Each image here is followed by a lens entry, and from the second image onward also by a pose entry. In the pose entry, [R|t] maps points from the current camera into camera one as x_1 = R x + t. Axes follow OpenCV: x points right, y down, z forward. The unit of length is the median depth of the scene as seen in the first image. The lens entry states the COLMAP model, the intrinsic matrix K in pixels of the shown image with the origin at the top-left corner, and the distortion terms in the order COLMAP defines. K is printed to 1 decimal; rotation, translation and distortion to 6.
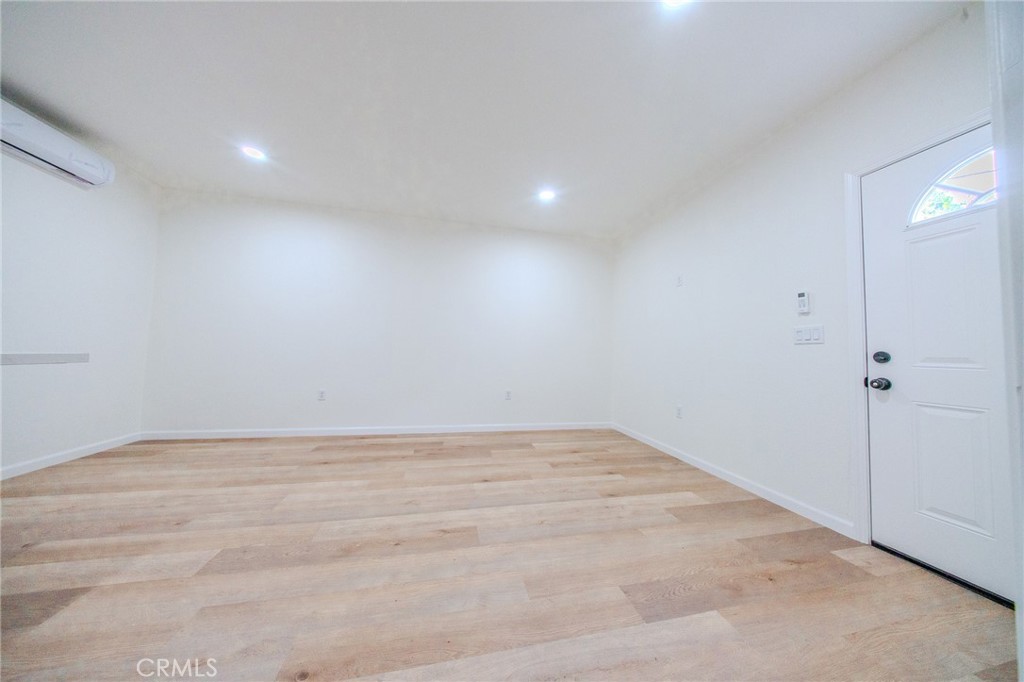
lens RADIAL K [[297.8, 0, 511.6], [0, 297.8, 339.8], [0, 0, 1]] dist [0.000482, -0.002066]
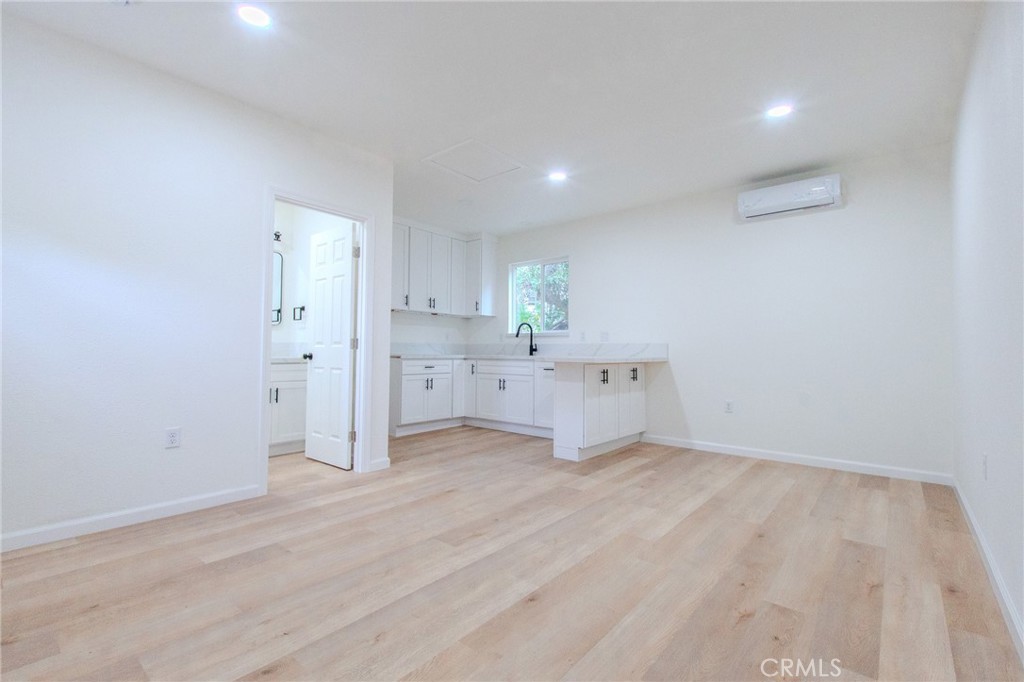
lens RADIAL K [[455.3, 0, 512.4], [0, 455.3, 337.9], [0, 0, 1]] dist [-0.002156, -0.000909]
pose [[-0.794285, -0.053364, -0.605198, 0.550506], [-0.004039, 0.996577, -0.082573, 0.110154], [0.607532, -0.063142, -0.791781, 2.043816]]
